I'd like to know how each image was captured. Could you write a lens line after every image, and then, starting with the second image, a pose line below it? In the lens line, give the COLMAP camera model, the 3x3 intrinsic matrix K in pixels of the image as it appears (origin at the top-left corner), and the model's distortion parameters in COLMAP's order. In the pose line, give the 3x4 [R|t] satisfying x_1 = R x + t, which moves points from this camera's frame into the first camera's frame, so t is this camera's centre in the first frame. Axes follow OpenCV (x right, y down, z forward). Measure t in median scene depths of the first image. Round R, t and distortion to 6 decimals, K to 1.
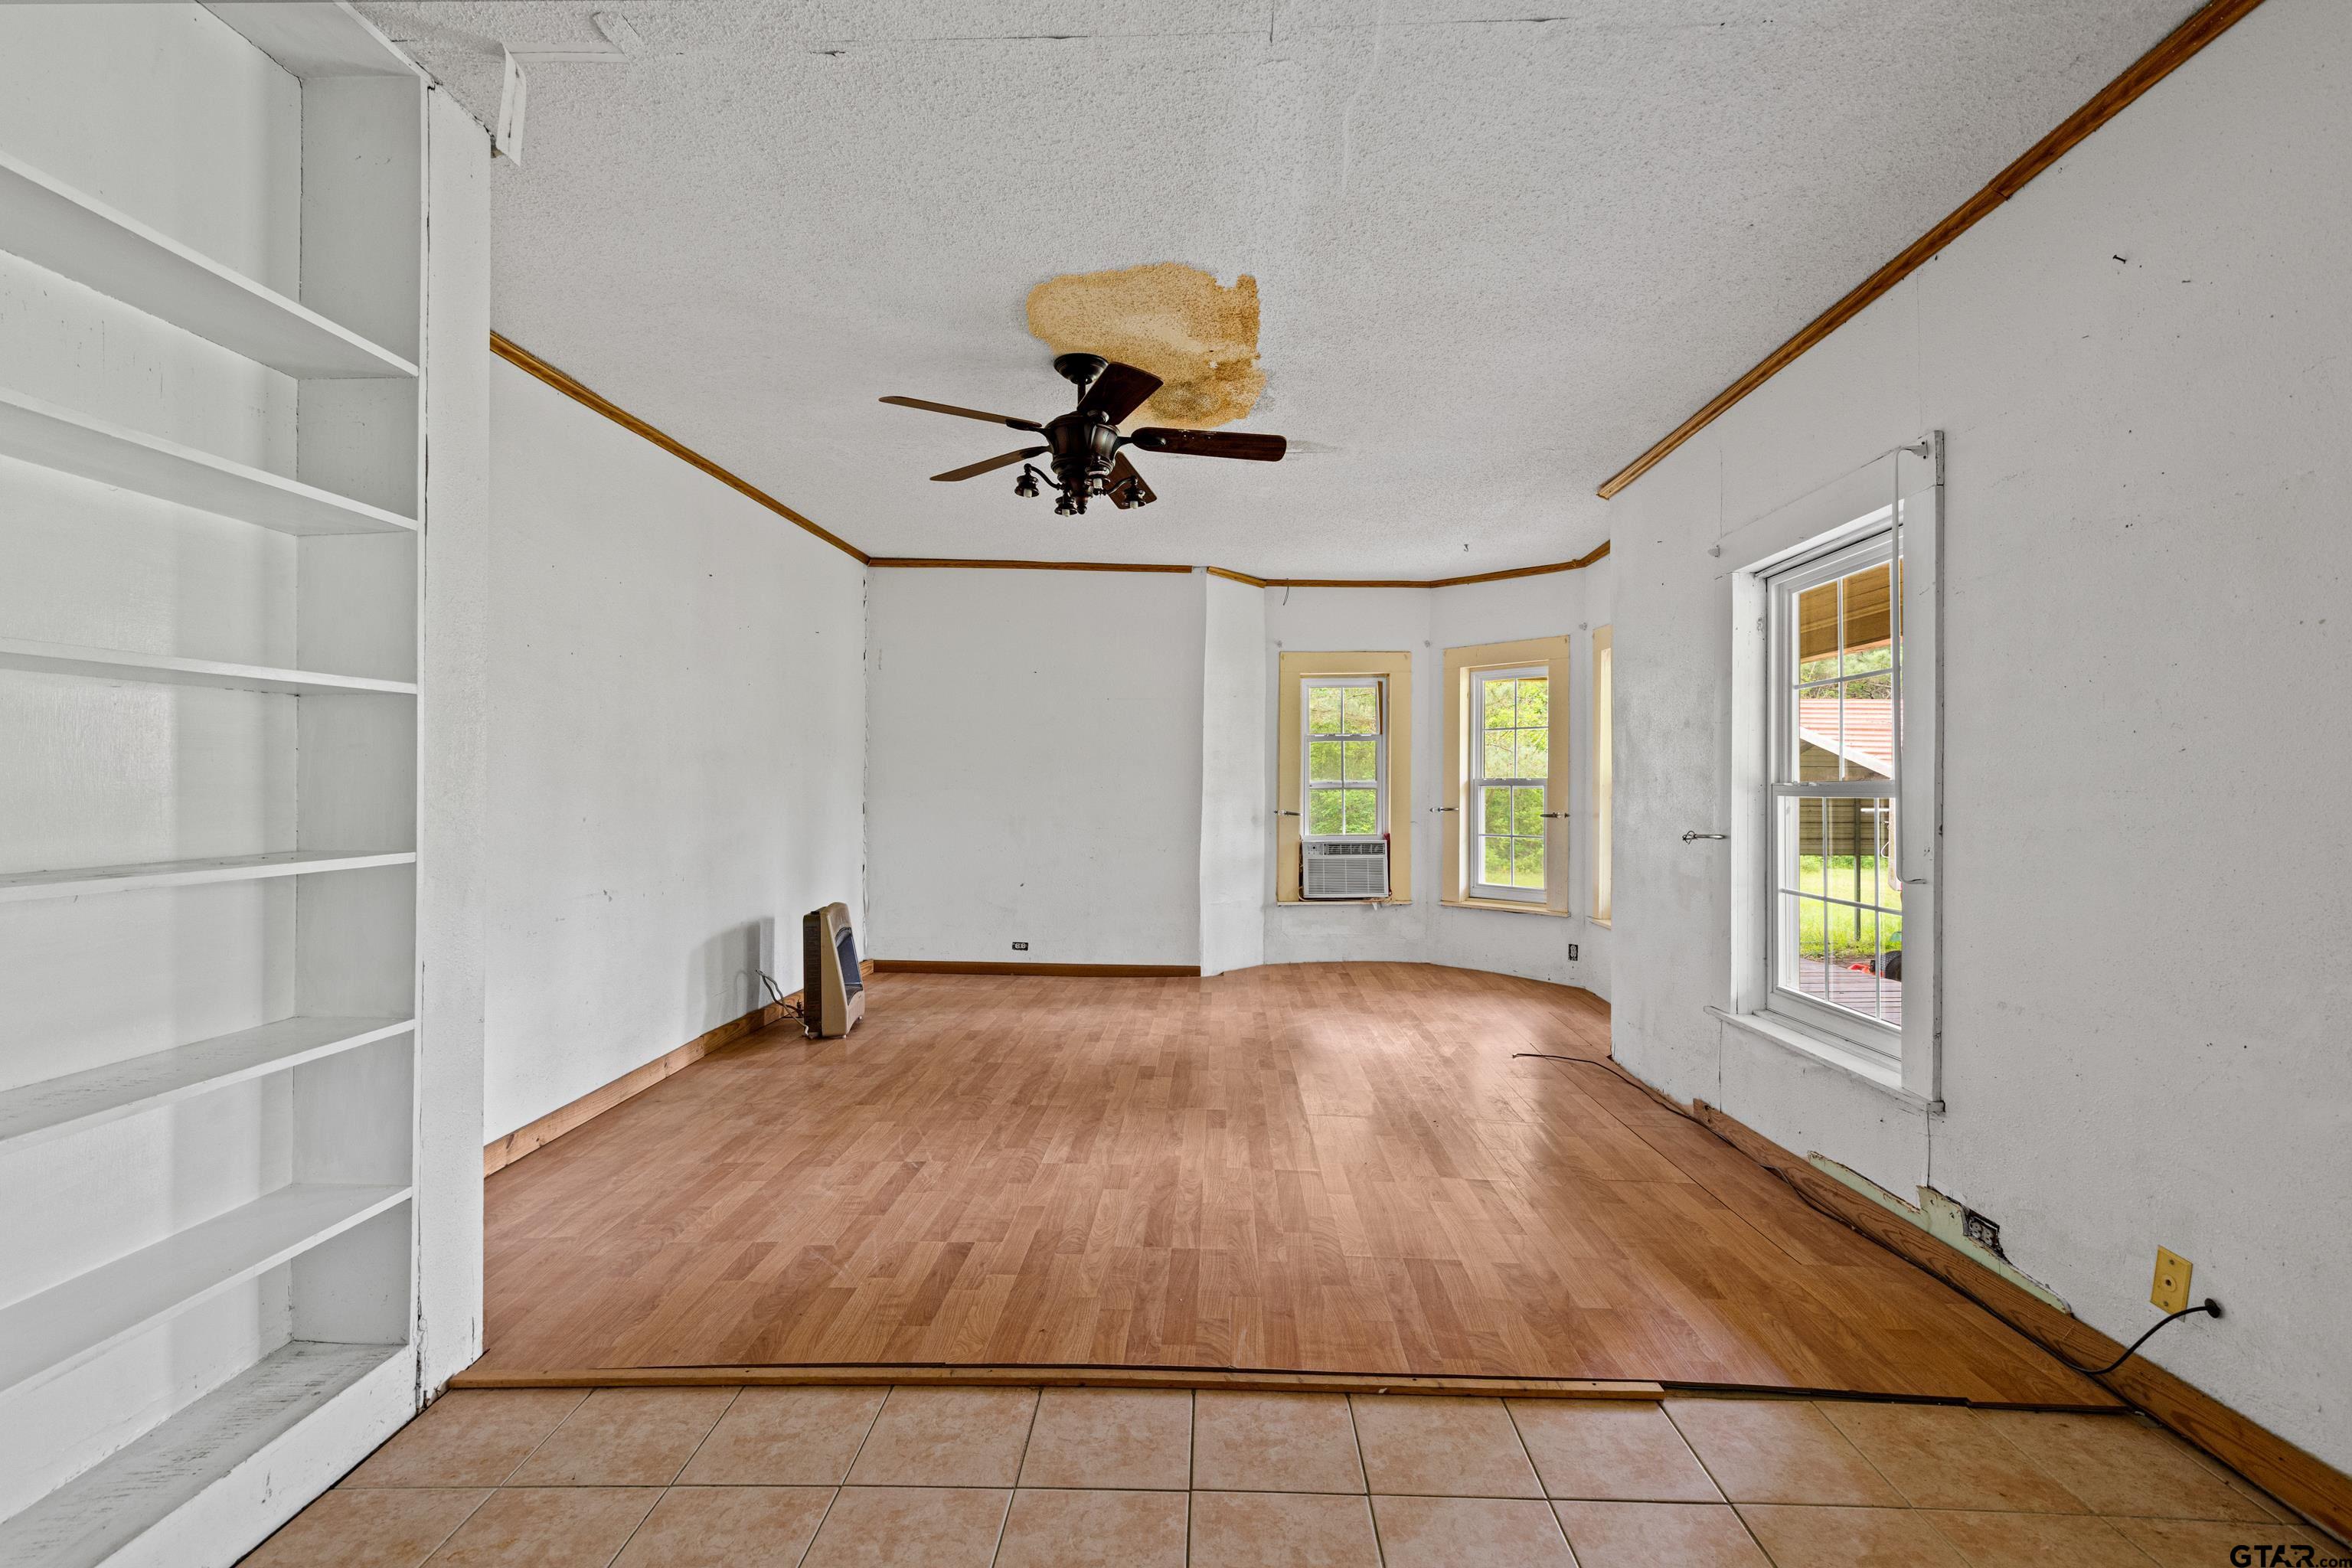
lens RADIAL K [[1078.5, 0, 1178.5], [0, 1078.5, 789.2], [0, 0, 1]] dist [-0.000573, -0.000027]
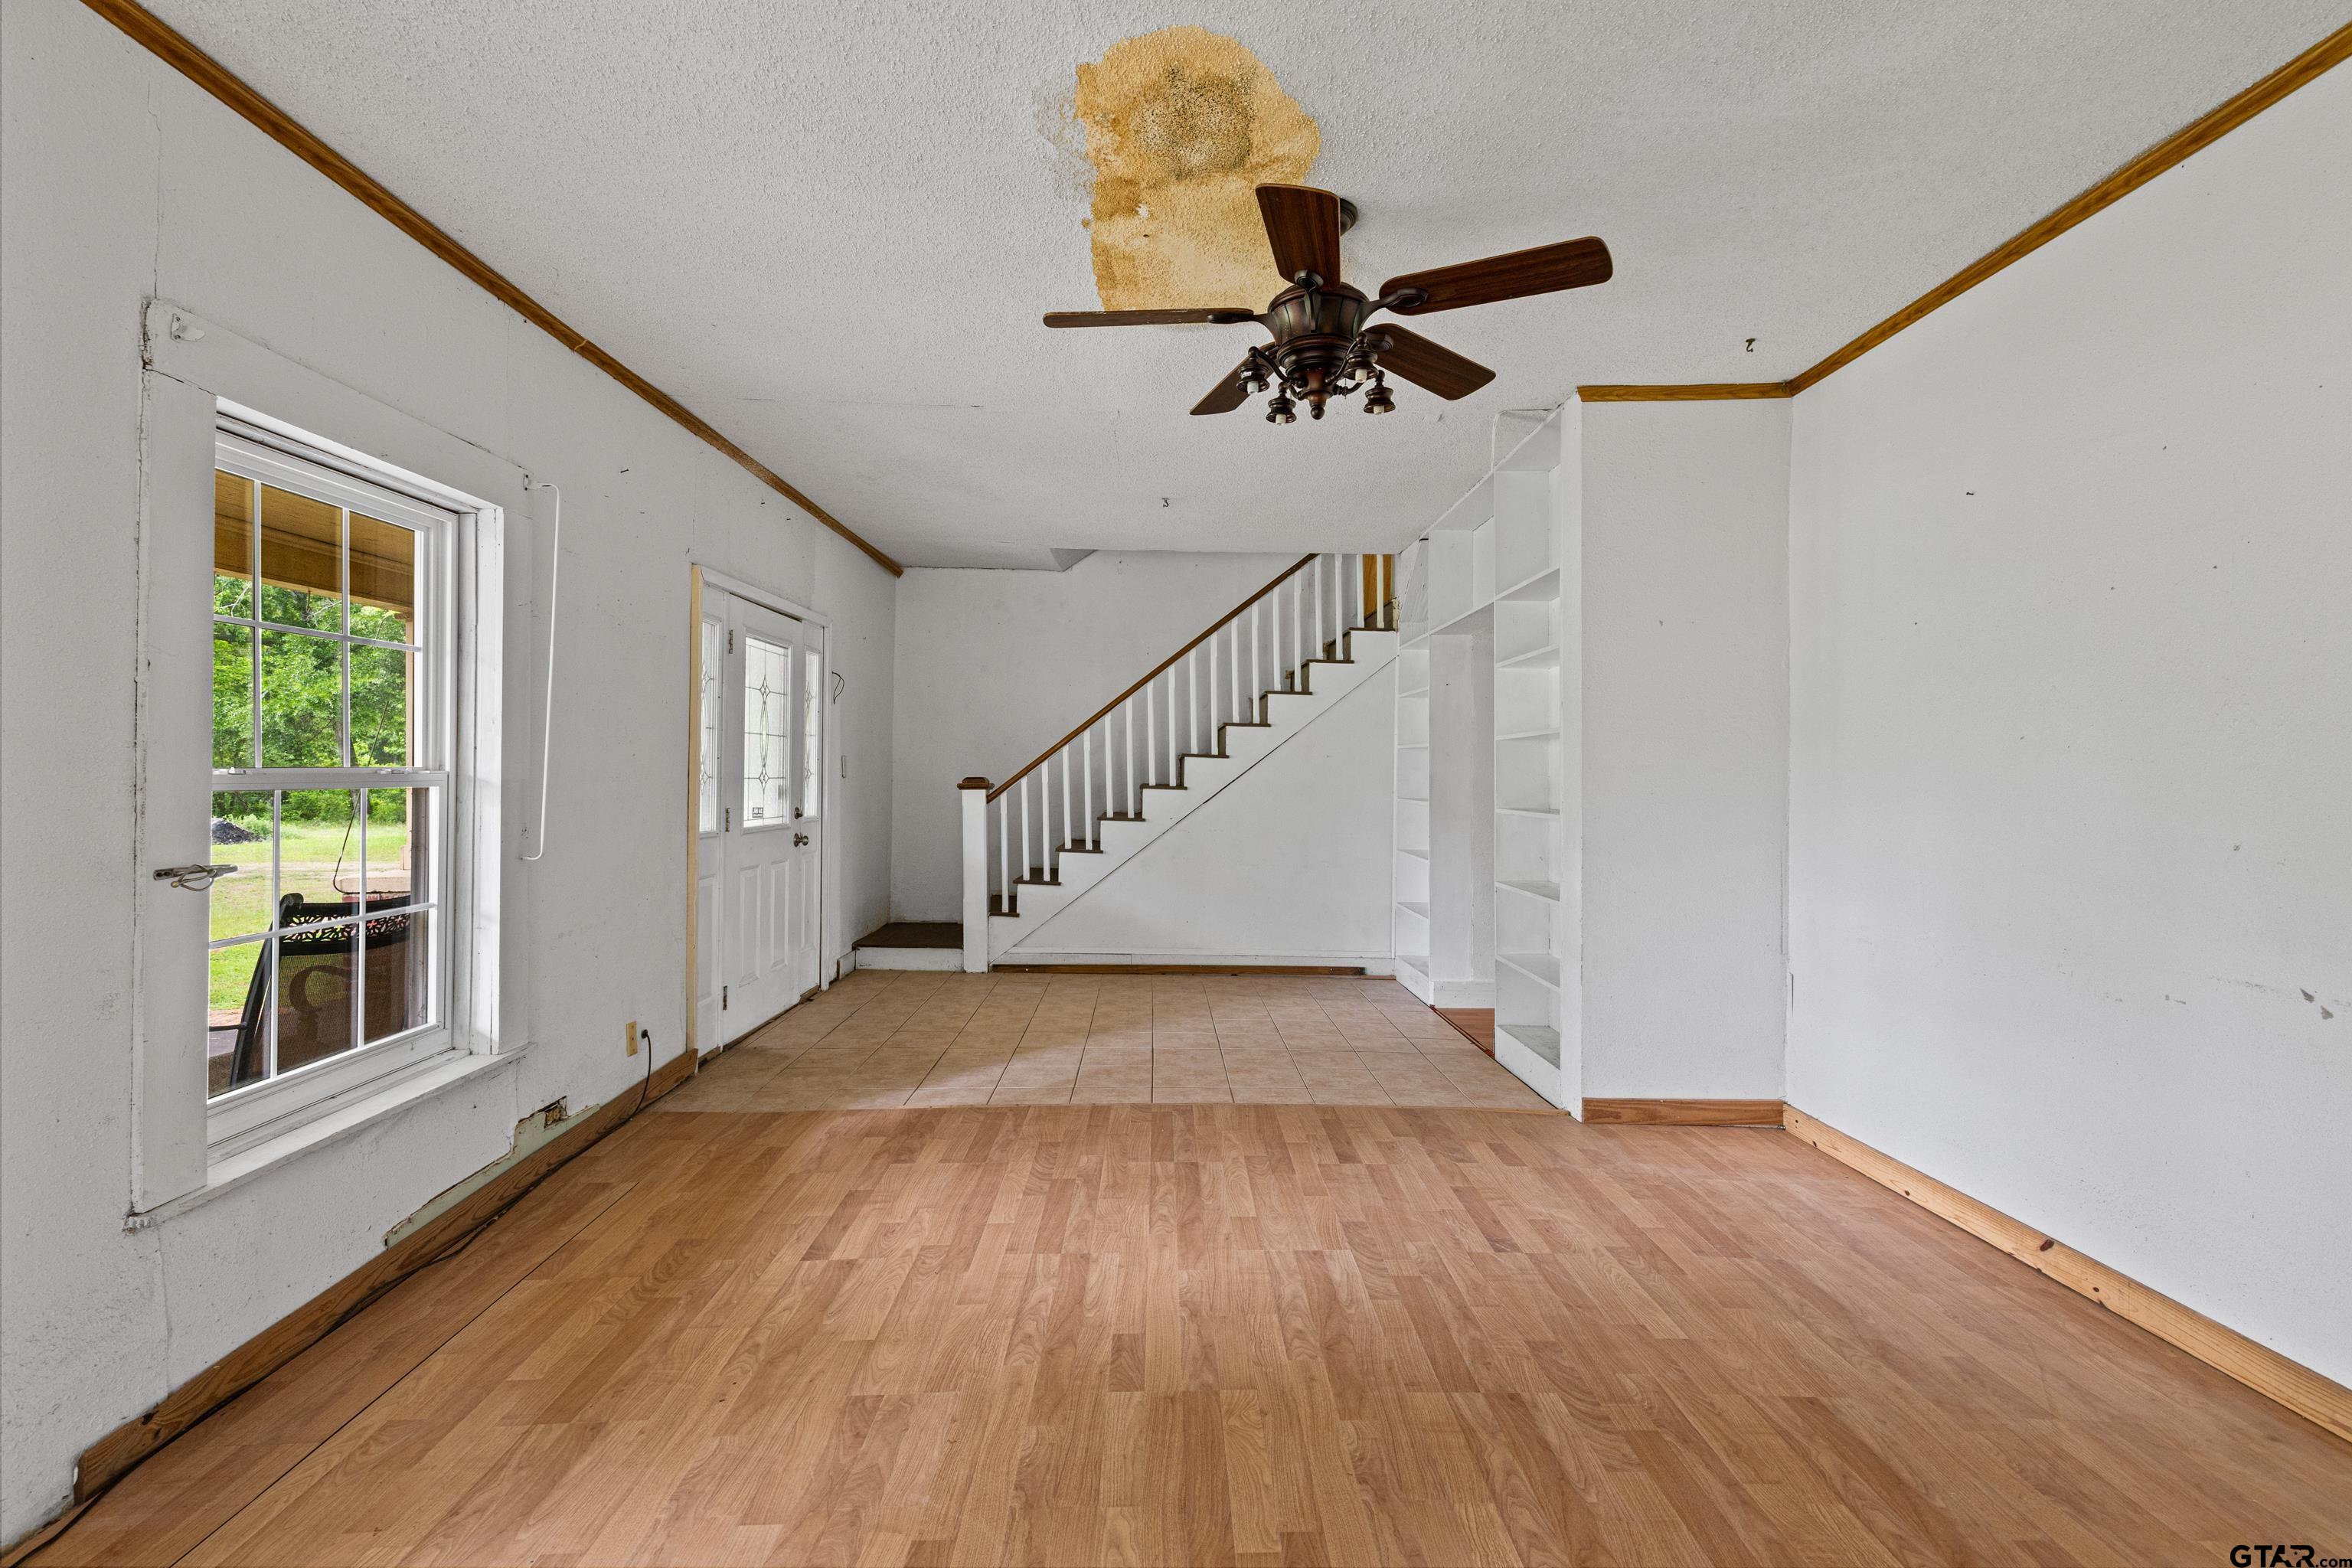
lens RADIAL K [[1078.5, 0, 1178.2], [0, 1078.5, 765.5], [0, 0, 1]] dist [-0.000573, -0.000027]
pose [[-0.998394, -0.007106, -0.056198, 0.051949], [-0.006988, 0.999973, -0.002298, -0.012609], [0.056213, -0.001902, -0.998417, 1.909967]]
